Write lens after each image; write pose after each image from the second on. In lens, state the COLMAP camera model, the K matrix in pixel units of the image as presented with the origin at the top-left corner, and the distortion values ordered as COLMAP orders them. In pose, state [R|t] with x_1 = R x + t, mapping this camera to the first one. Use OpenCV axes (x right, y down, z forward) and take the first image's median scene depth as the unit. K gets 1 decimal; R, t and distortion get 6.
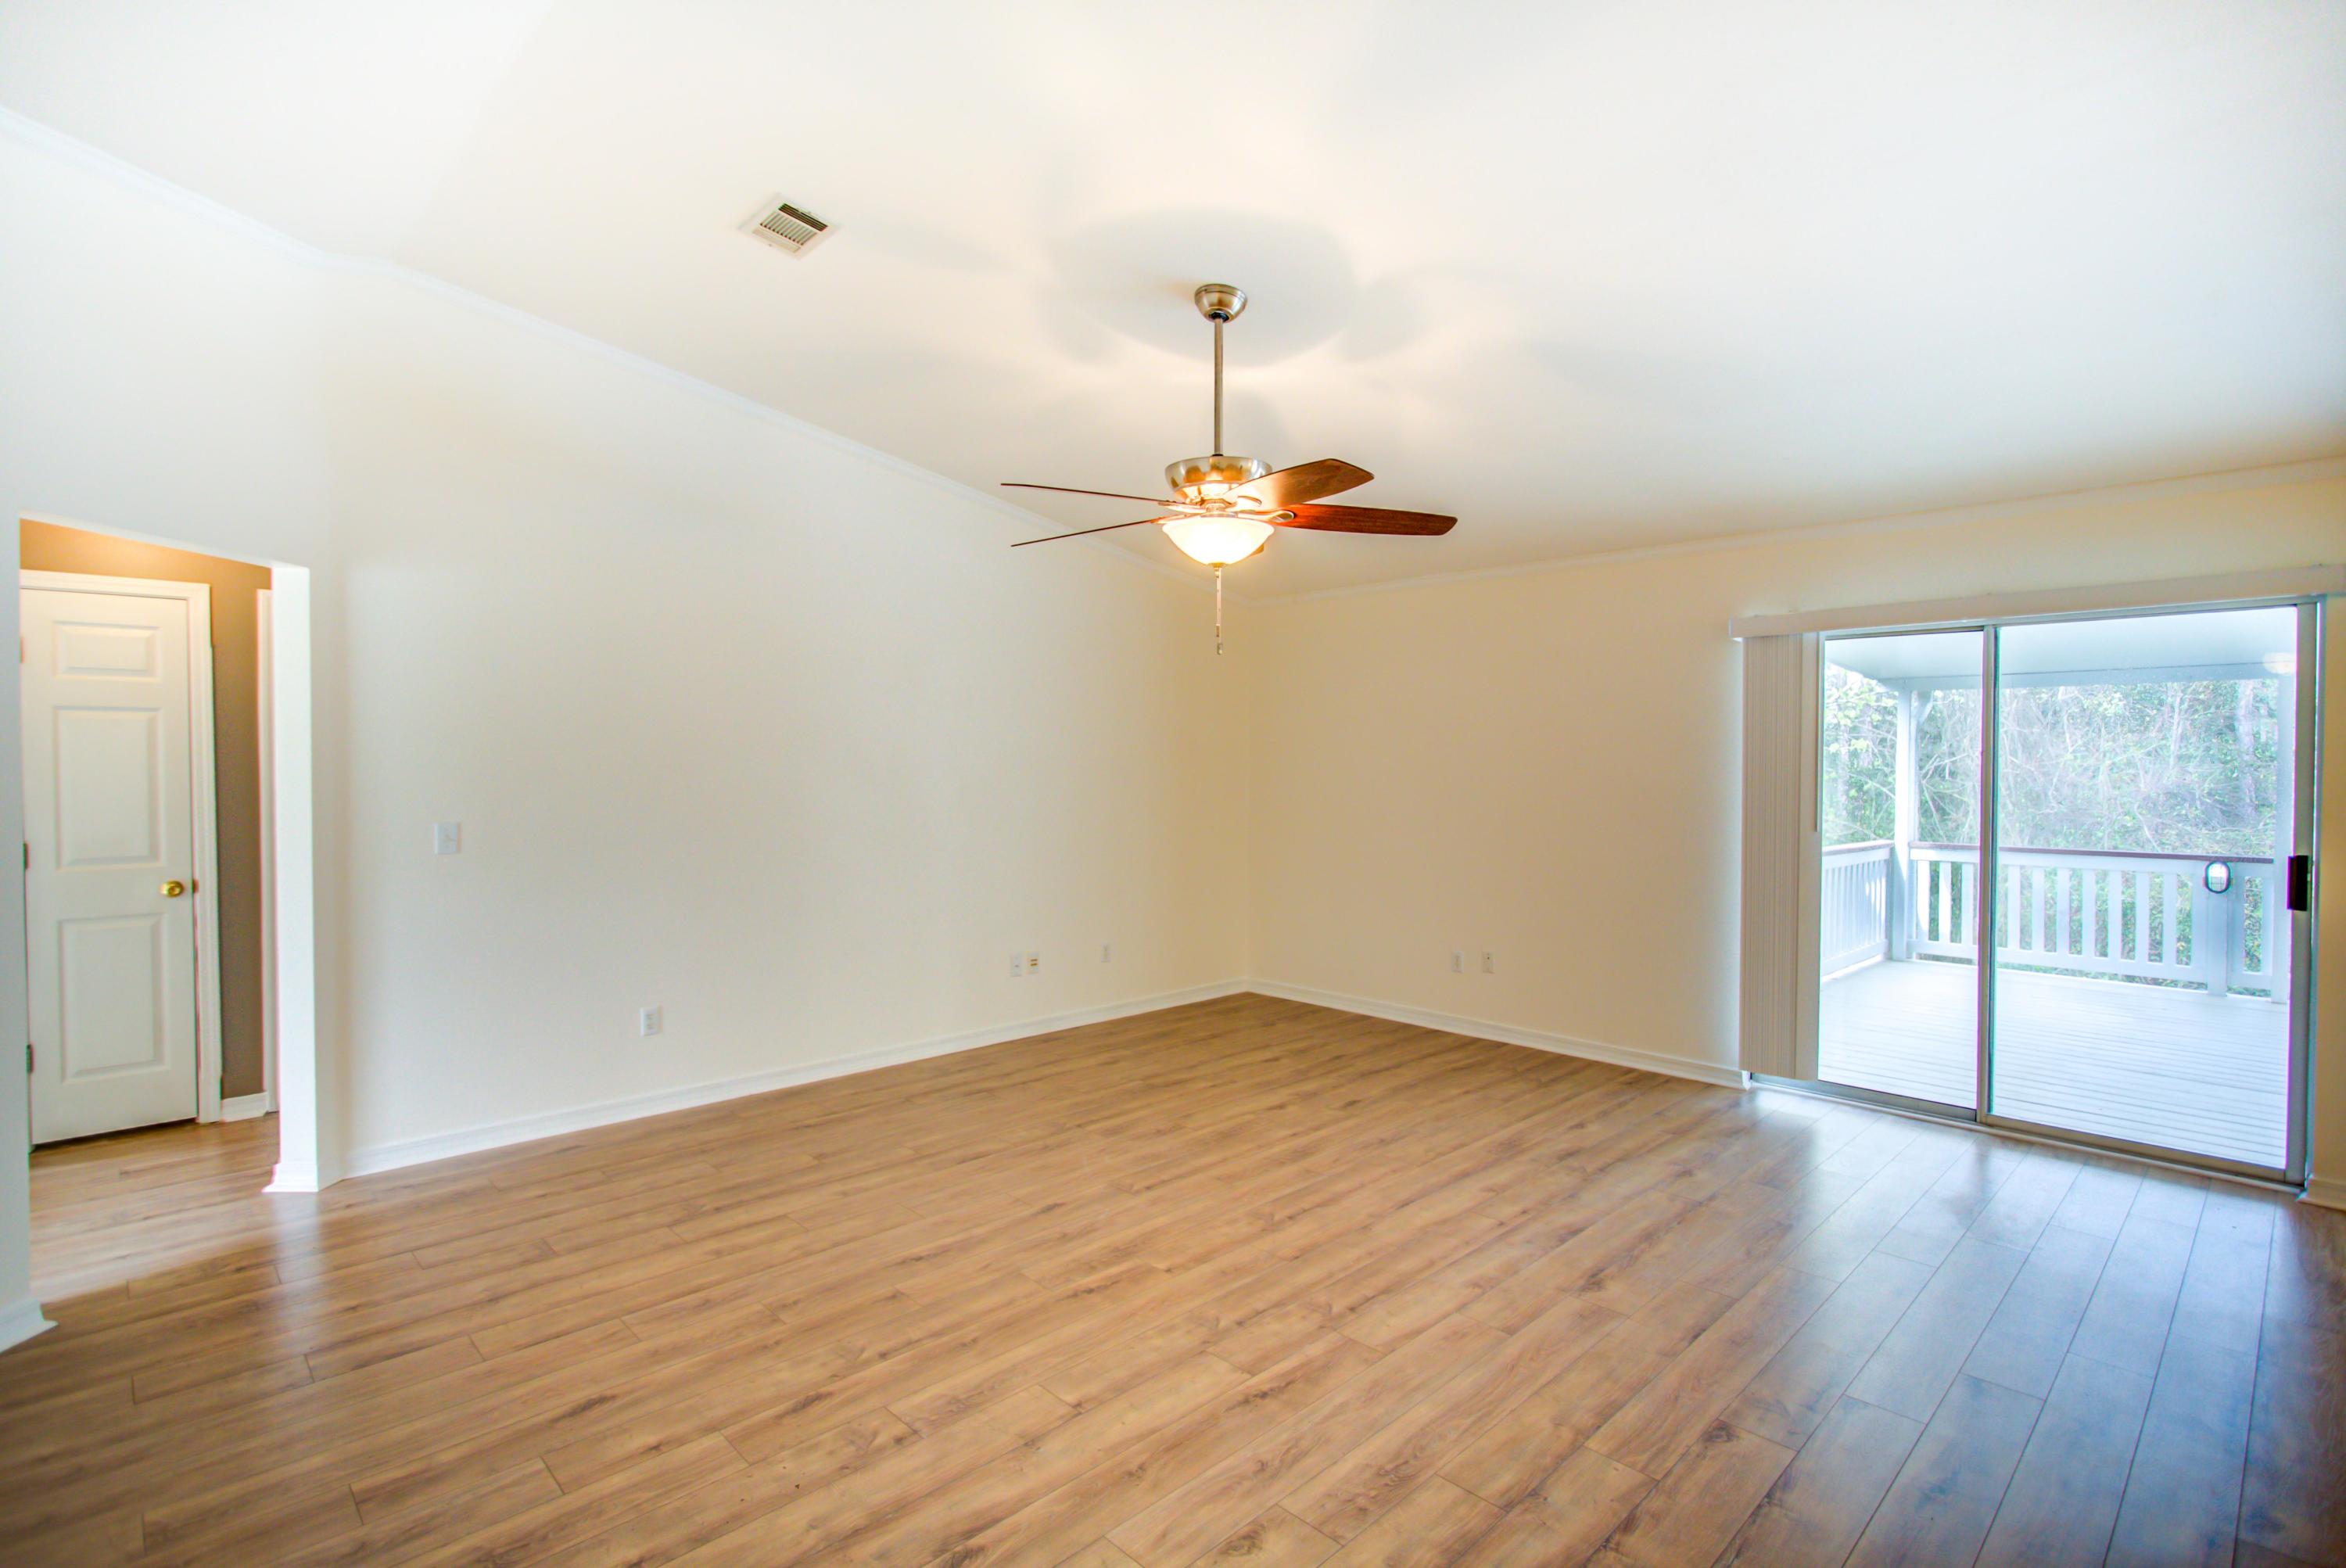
lens RADIAL K [[1123.8, 0, 1173.4], [0, 1123.8, 776.7], [0, 0, 1]] dist [-0.007873, -0.000749]
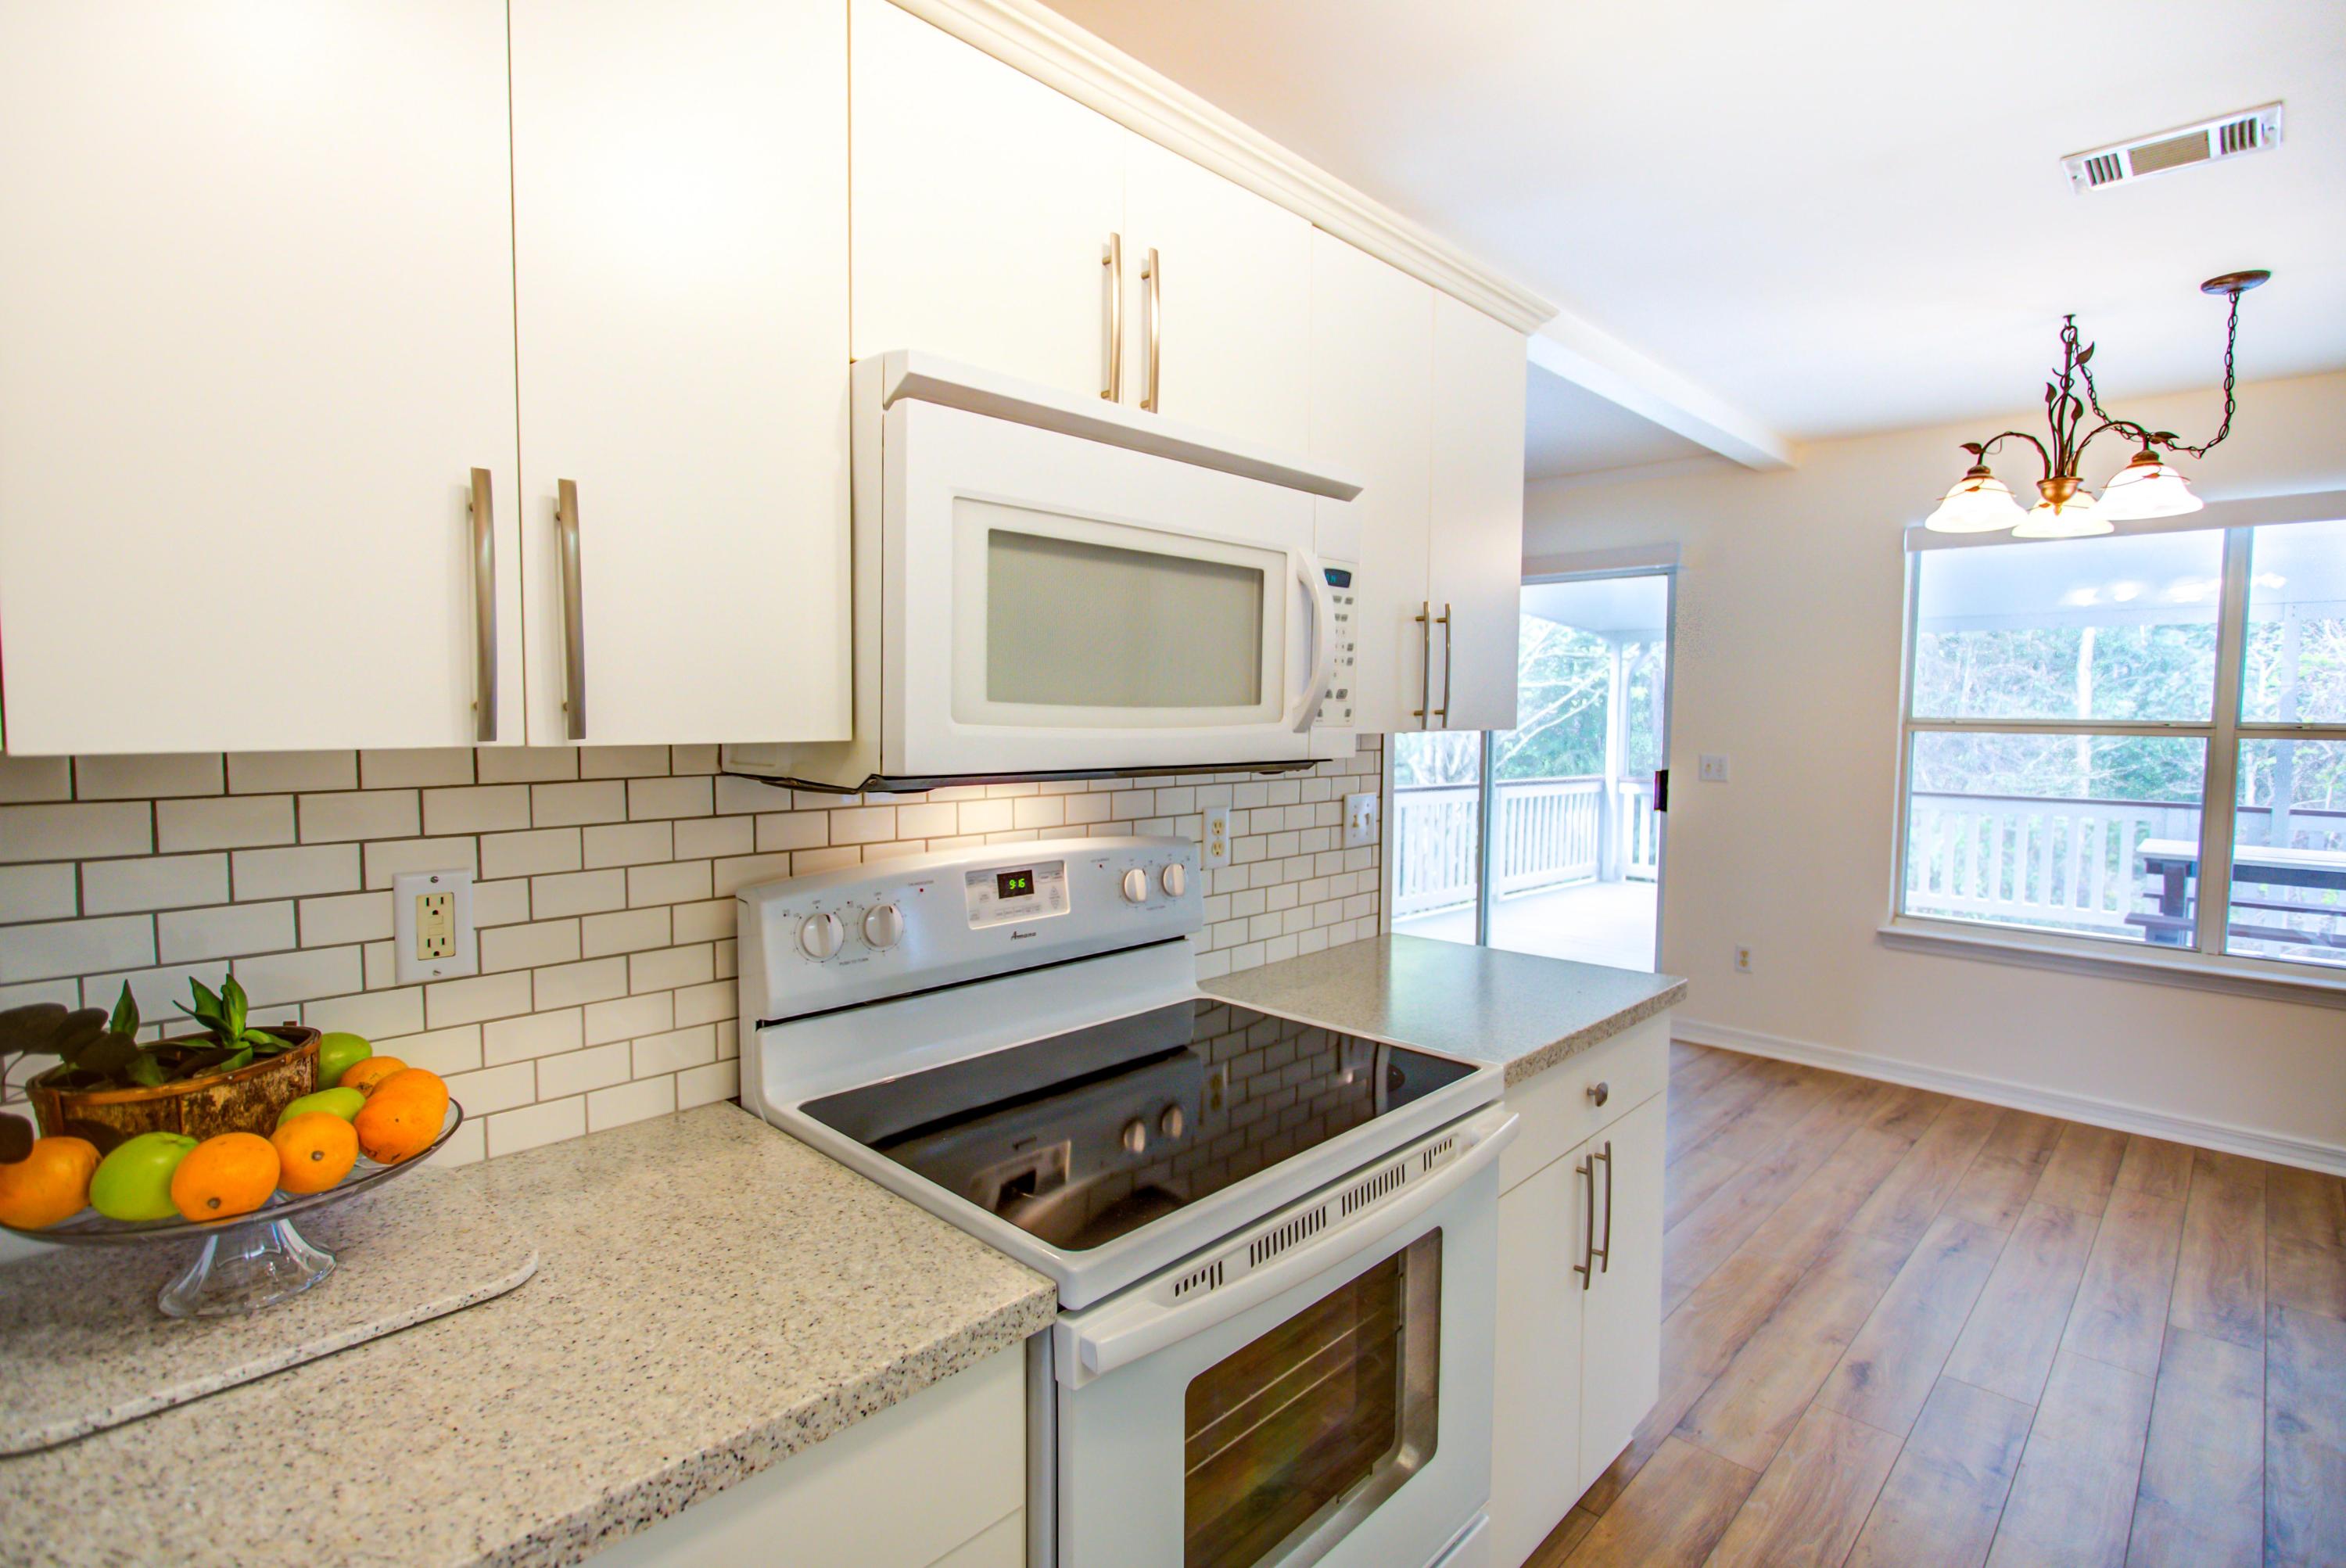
lens RADIAL K [[1123.8, 0, 1173.4], [0, 1123.8, 776.7], [0, 0, 1]] dist [-0.007873, -0.000749]
pose [[0.999043, 0.005835, 0.043338, 0.330511], [-0.008074, 0.998633, 0.051652, 0.013406], [-0.042978, -0.051953, 0.997724, -0.240852]]
